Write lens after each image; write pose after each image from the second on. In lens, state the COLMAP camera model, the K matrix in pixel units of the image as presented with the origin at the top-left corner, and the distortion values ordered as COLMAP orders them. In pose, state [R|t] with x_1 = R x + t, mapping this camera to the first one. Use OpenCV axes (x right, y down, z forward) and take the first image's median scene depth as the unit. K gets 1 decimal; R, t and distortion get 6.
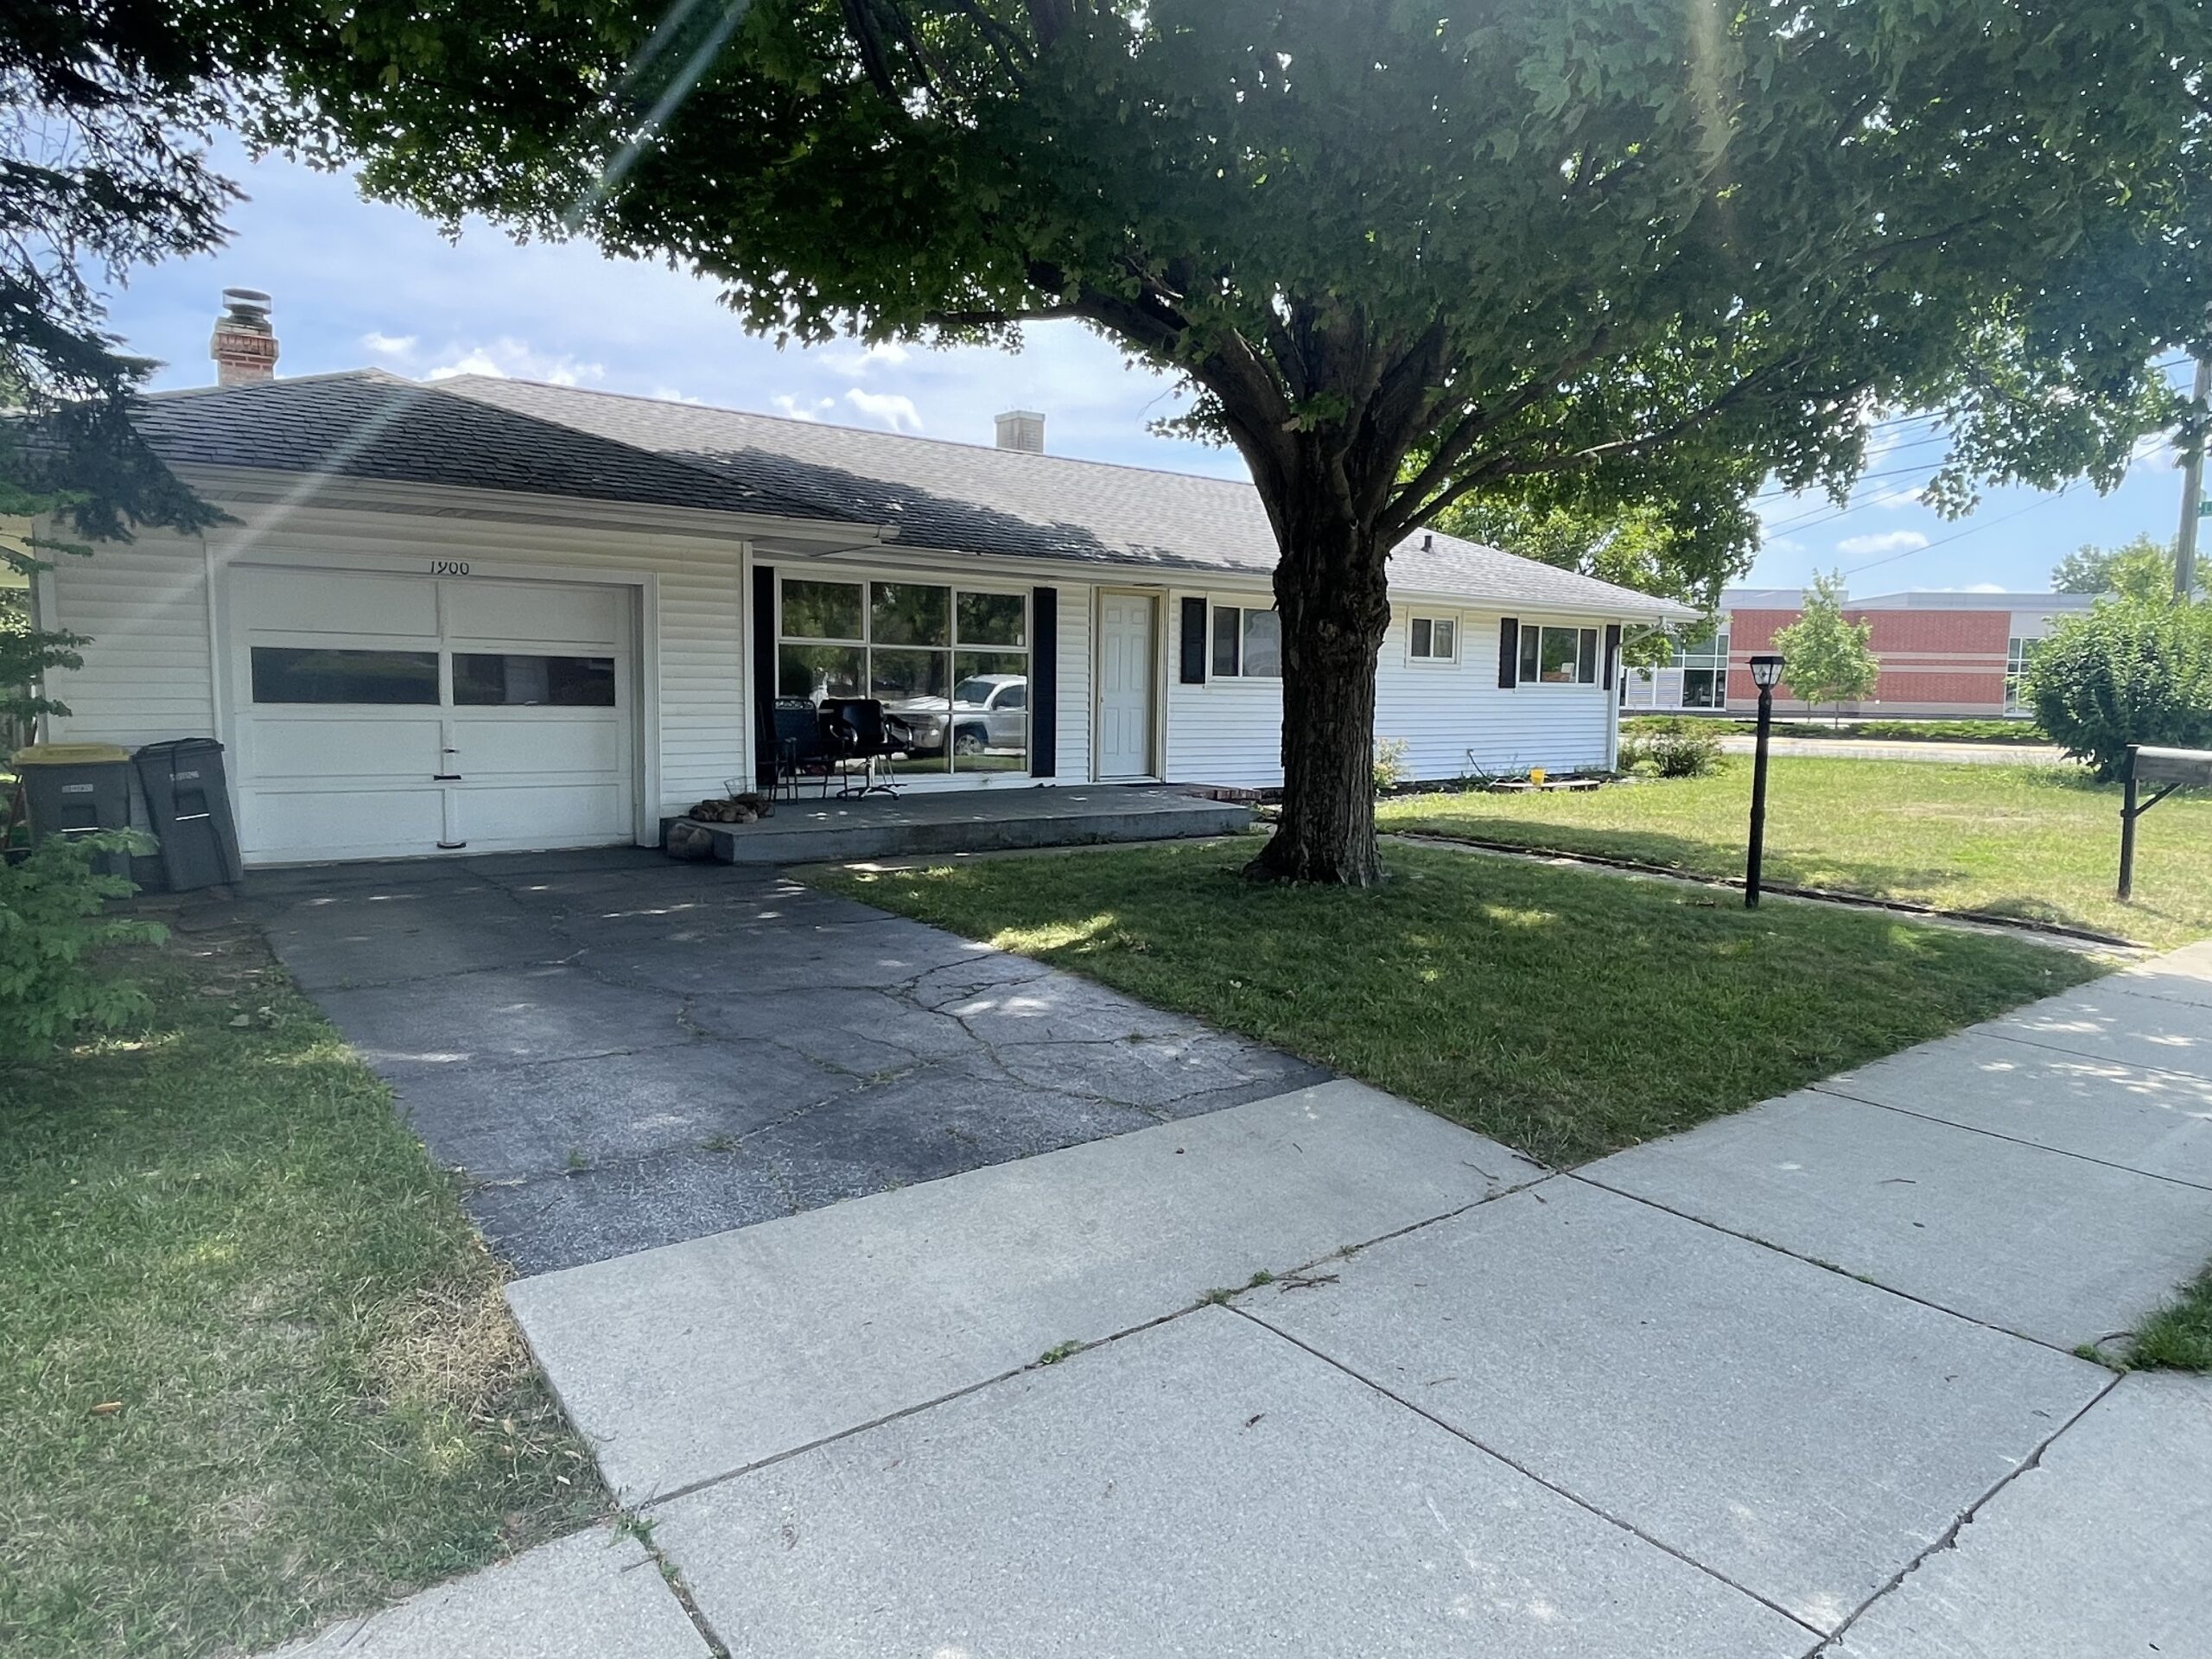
lens RADIAL K [[1340.4, 0, 1108.9], [0, 1340.4, 824.2], [0, 0, 1]] dist [0.000953, -0.000420]
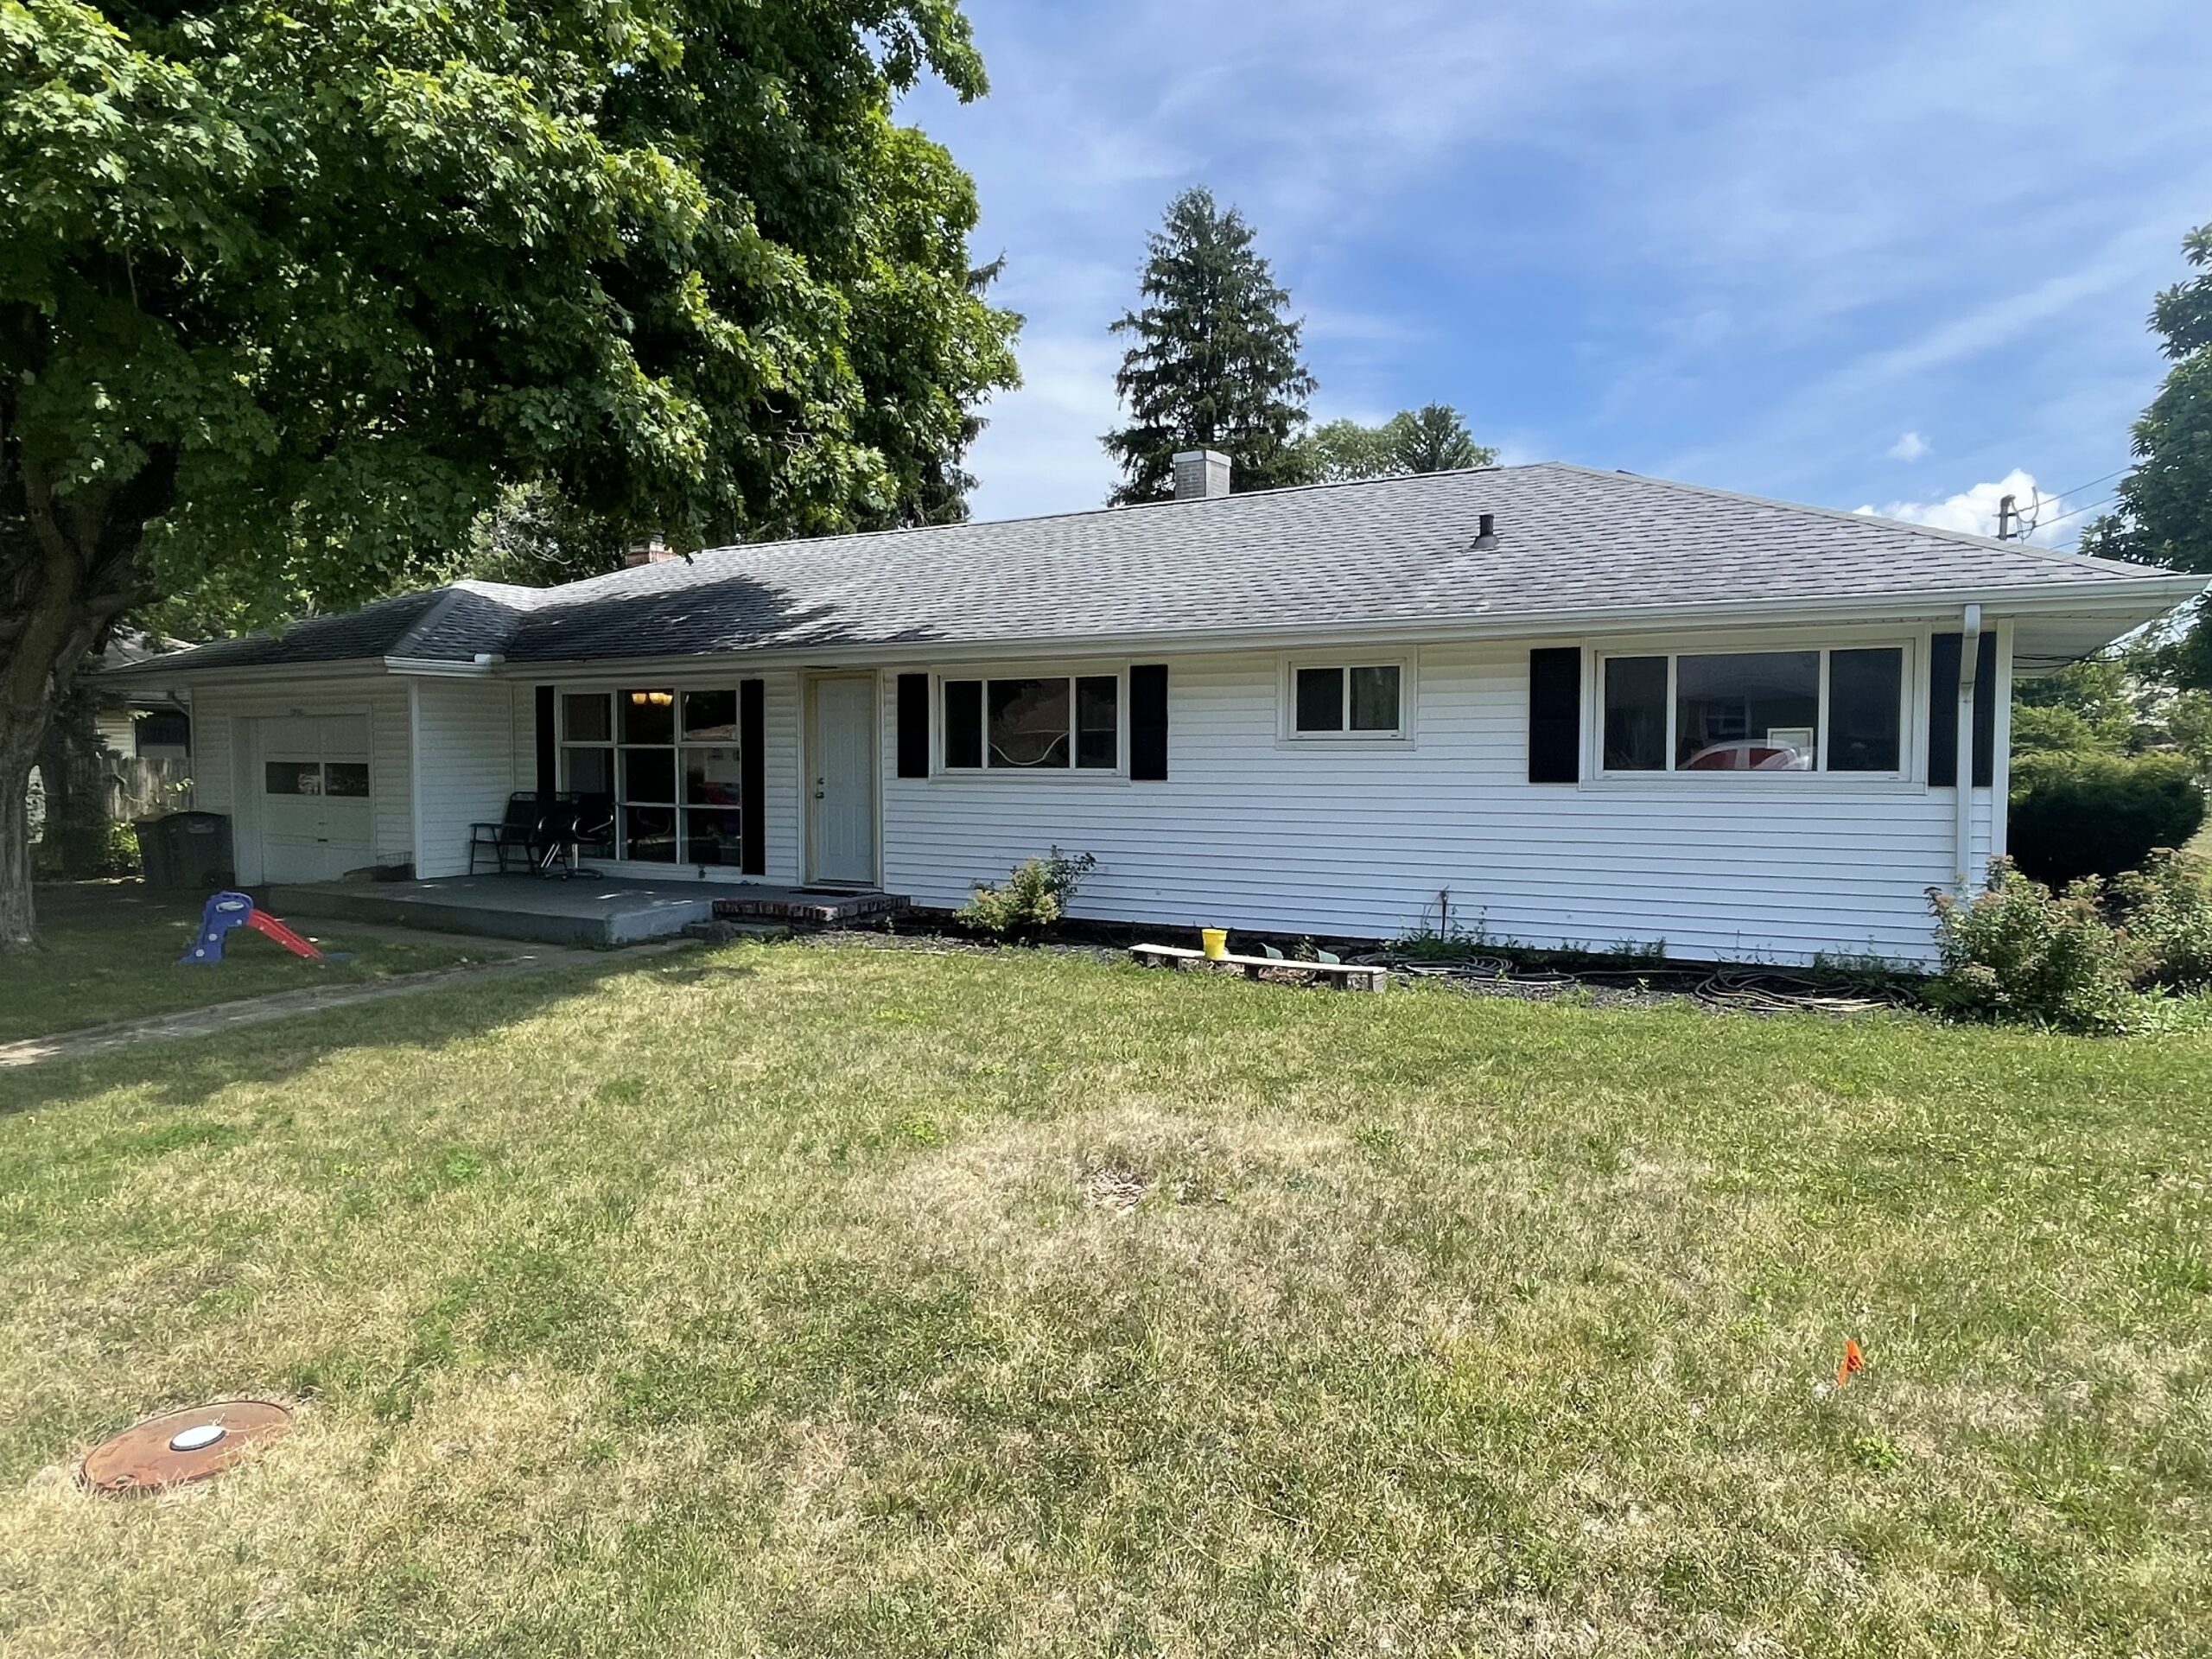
lens RADIAL K [[1340.4, 0, 1108.0], [0, 1340.4, 830.4], [0, 0, 1]] dist [0.000953, -0.000420]
pose [[0.416604, 0.029974, -0.908594, 0.779264], [-0.090288, 0.995879, -0.008544, -0.068534], [0.904593, 0.085595, 0.417594, 0.689093]]
